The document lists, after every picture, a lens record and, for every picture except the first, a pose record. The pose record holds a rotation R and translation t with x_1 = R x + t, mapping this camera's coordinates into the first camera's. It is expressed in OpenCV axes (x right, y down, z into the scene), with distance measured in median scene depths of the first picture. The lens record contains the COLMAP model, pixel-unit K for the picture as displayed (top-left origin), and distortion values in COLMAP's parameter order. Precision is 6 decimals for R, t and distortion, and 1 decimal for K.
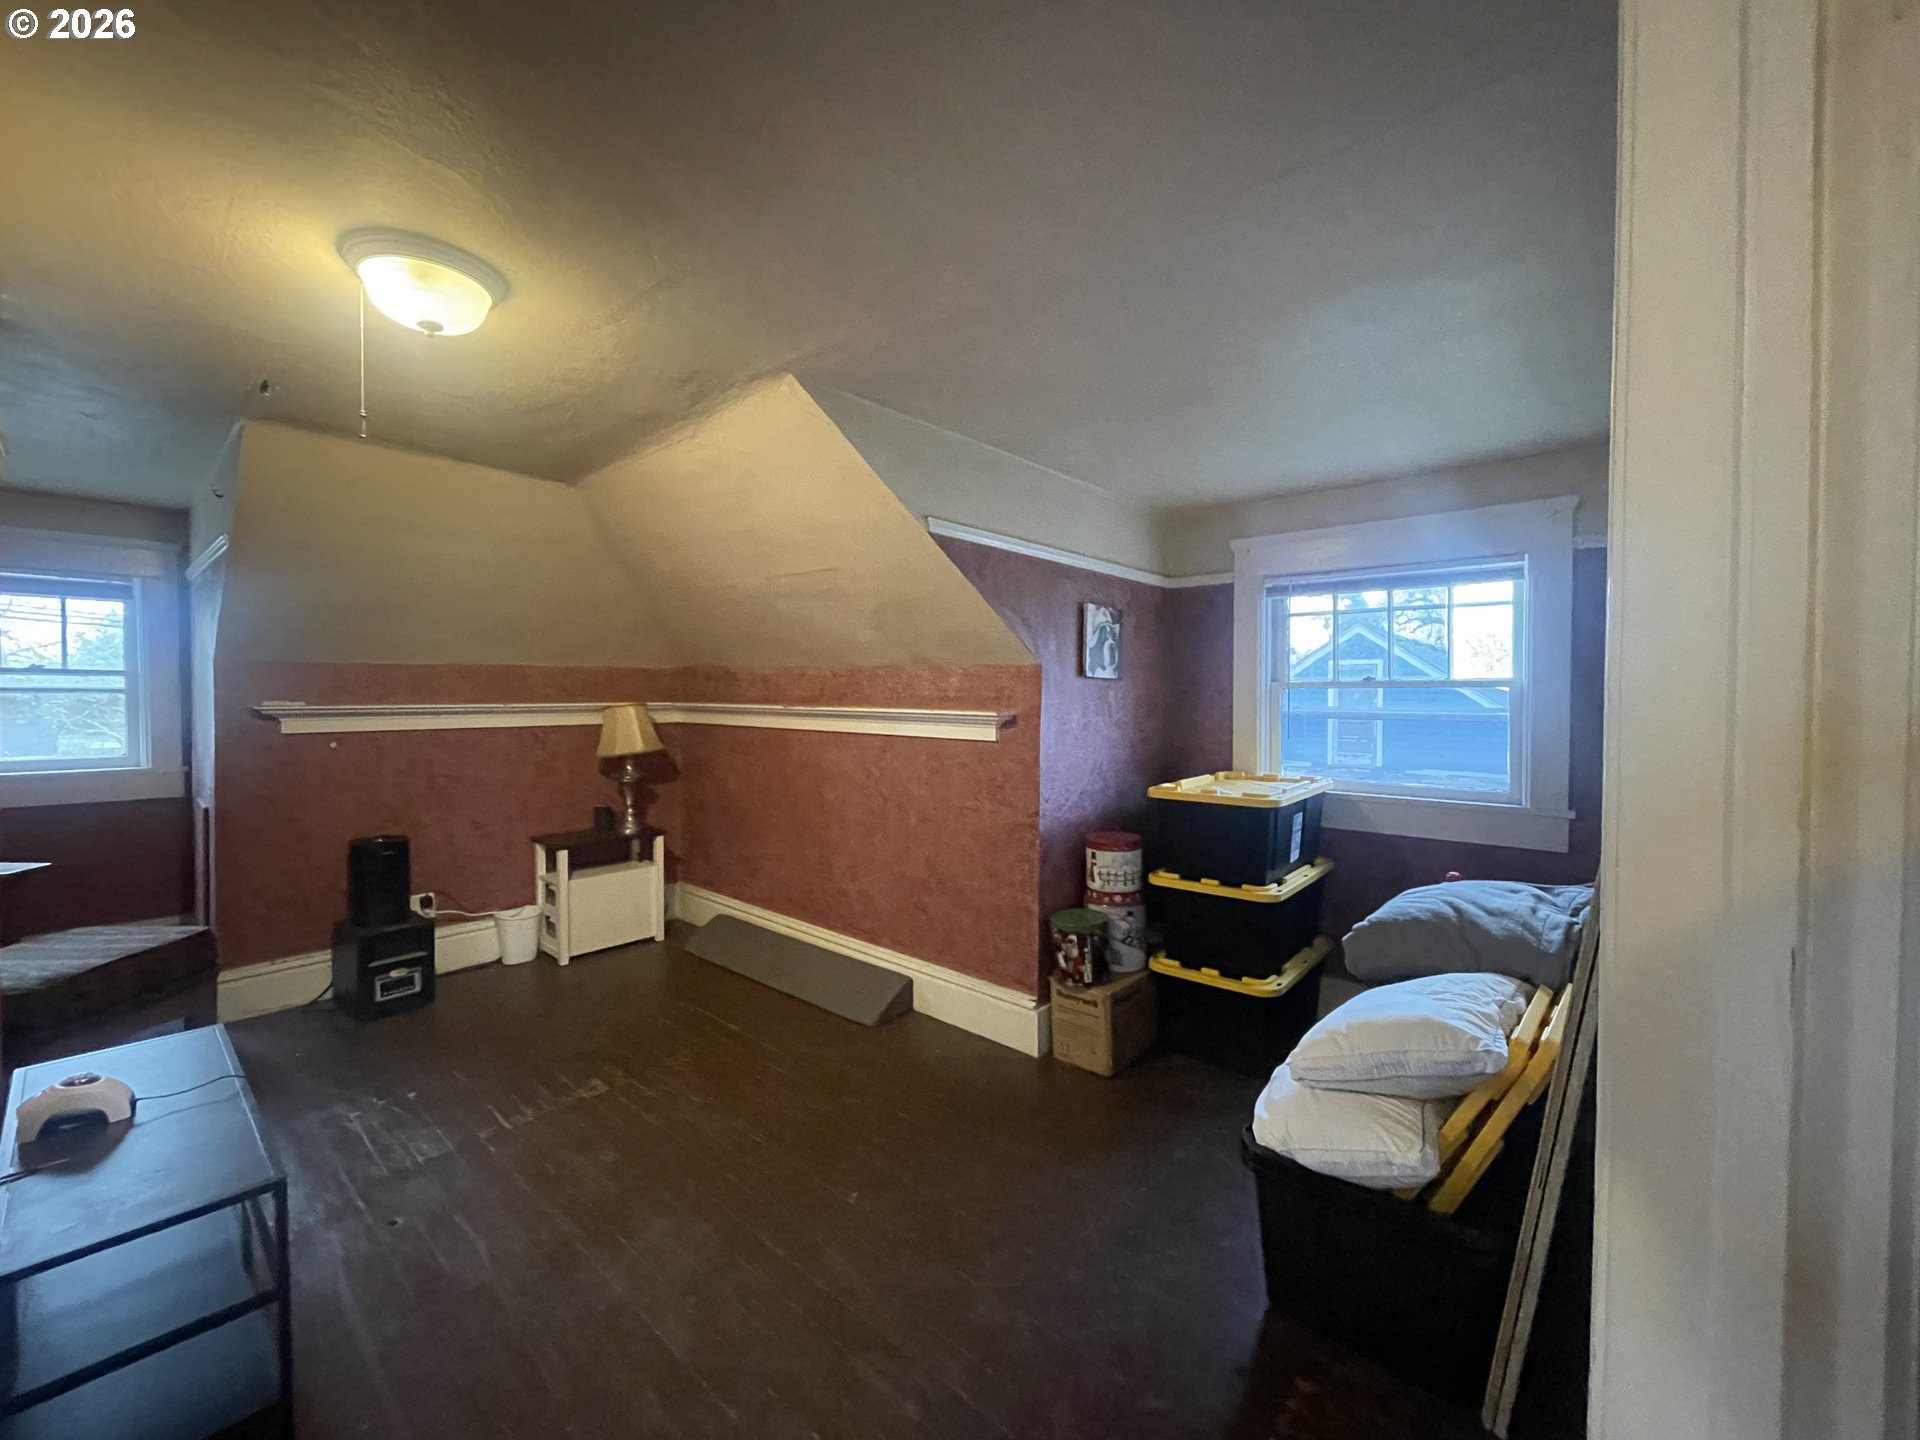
lens RADIAL K [[775.5, 0, 957.0], [0, 775.5, 711.2], [0, 0, 1]] dist [-0.000375, 0.000454]
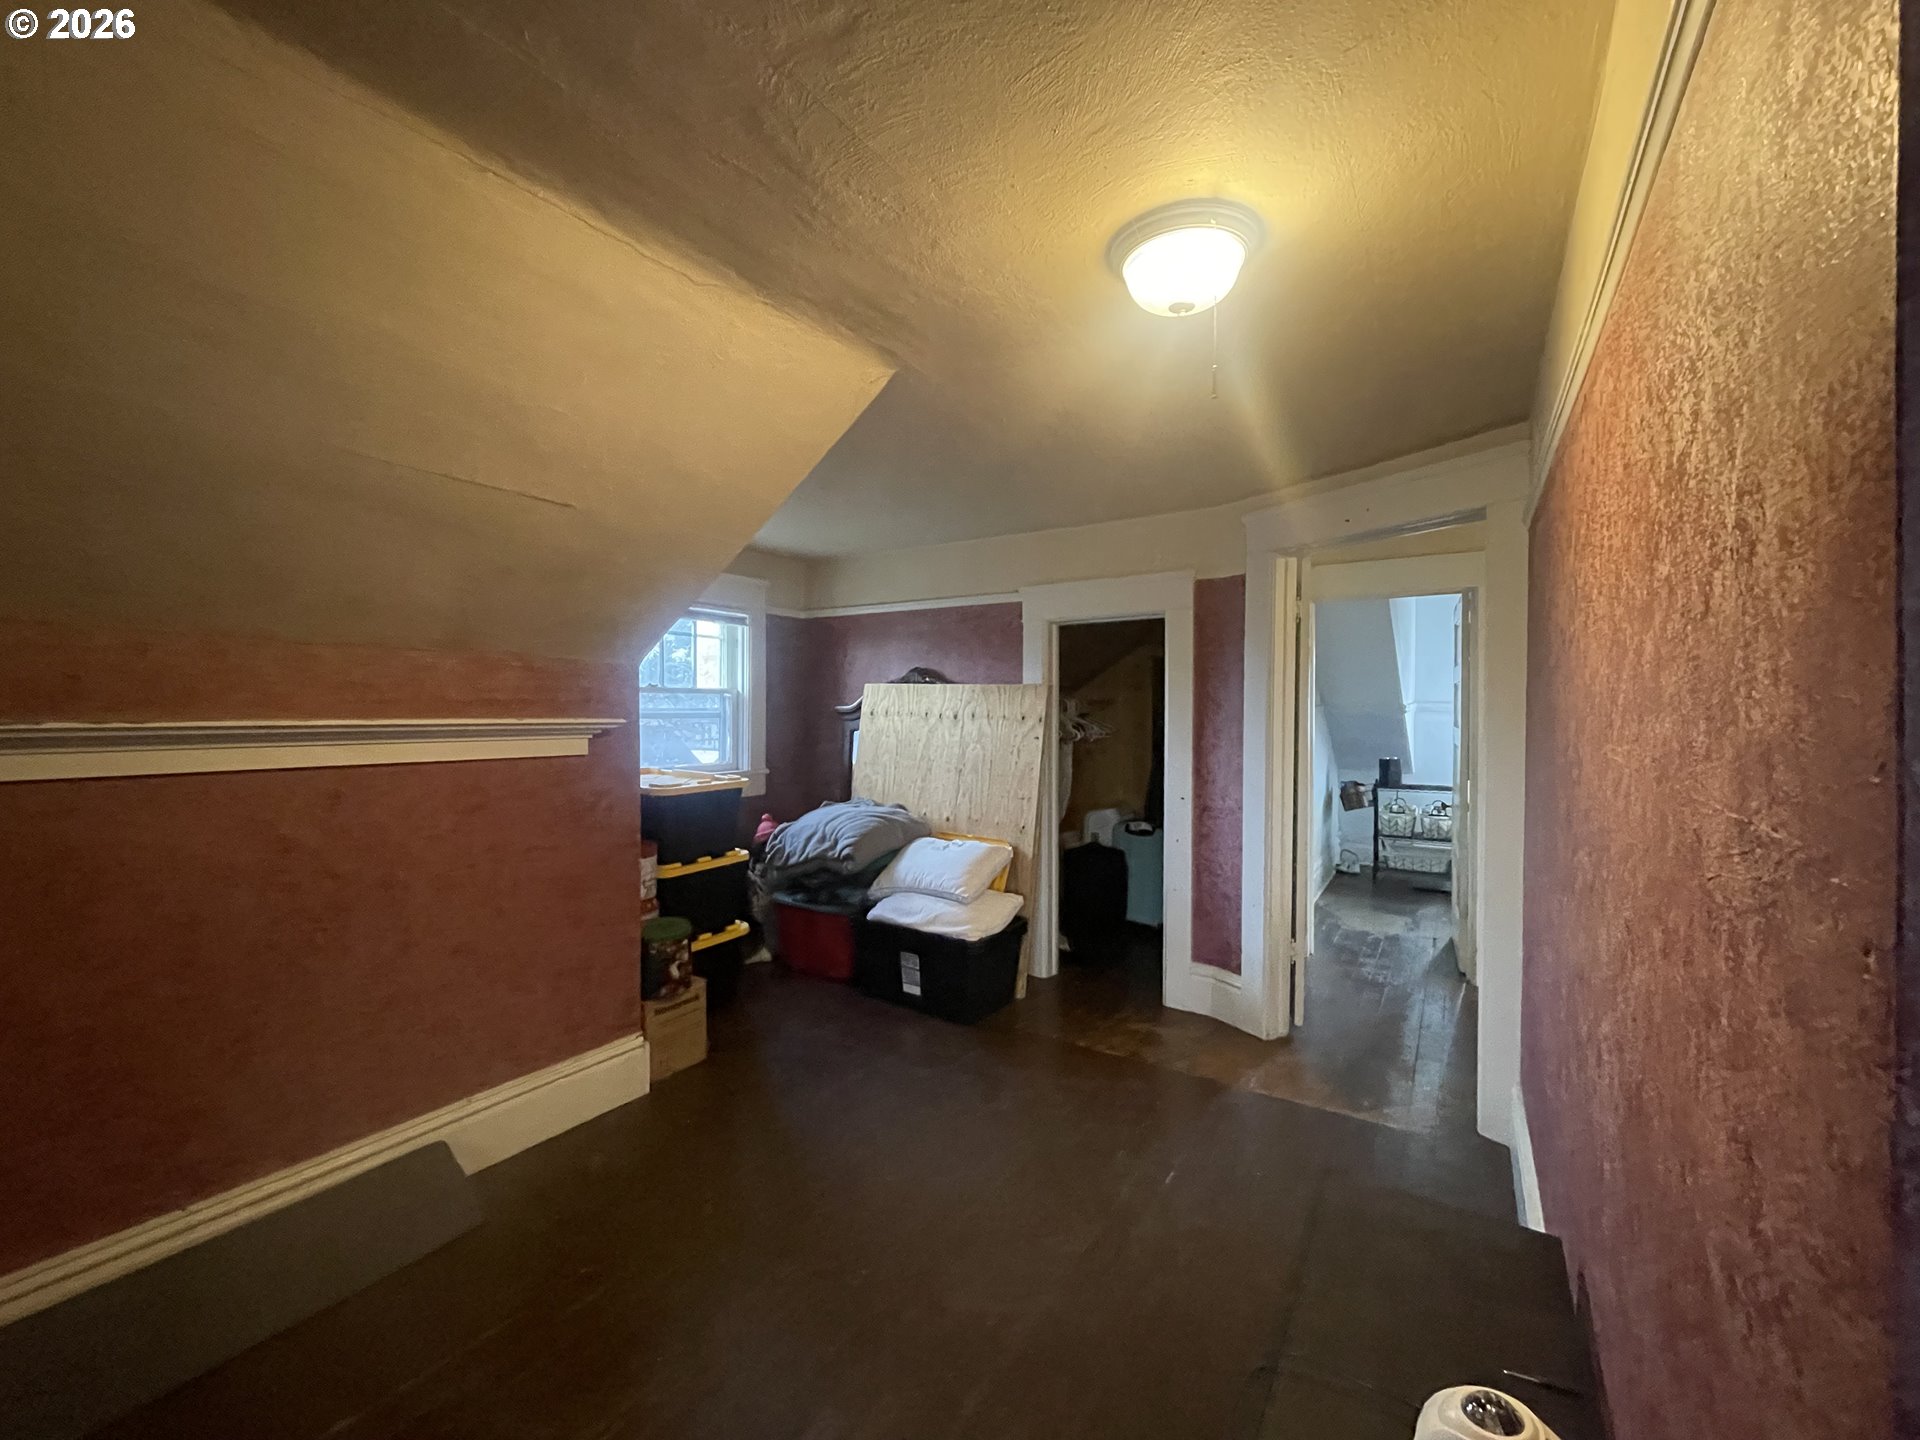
lens RADIAL K [[775.5, 0, 955.6], [0, 775.5, 711.0], [0, 0, 1]] dist [-0.000375, 0.000454]
pose [[-0.139859, -0.015233, 0.990054, -0.807586], [0.008271, 0.999829, 0.016551, -0.017833], [-0.990137, 0.010504, -0.139709, 0.722629]]
